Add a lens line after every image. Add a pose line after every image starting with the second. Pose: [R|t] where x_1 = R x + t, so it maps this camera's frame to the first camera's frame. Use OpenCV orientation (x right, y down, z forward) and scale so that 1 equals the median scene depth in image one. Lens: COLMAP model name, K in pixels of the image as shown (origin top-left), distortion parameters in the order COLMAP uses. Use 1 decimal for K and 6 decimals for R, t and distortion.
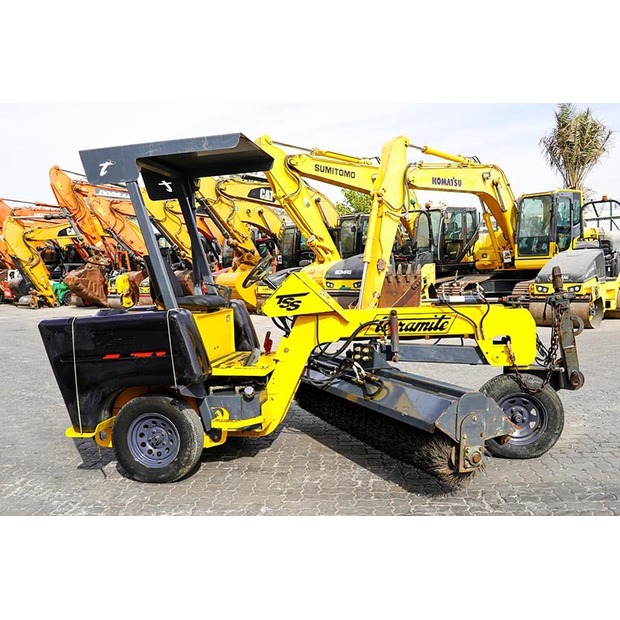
lens RADIAL K [[597.2, 0, 341.5], [0, 597.2, 309.9], [0, 0, 1]] dist [-0.009160, -0.007226]
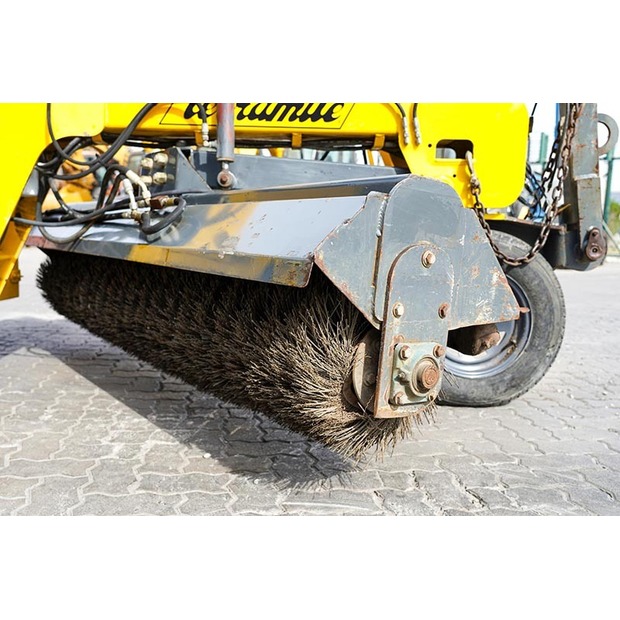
lens RADIAL K [[689.8, 0, 280.3], [0, 689.8, 264.7], [0, 0, 1]] dist [0.014142, 0.019204]
pose [[0.991100, 0.047574, 0.124330, 0.069483], [-0.048847, 0.998780, 0.007209, 0.140716], [-0.123835, -0.013218, 0.992215, 0.470732]]
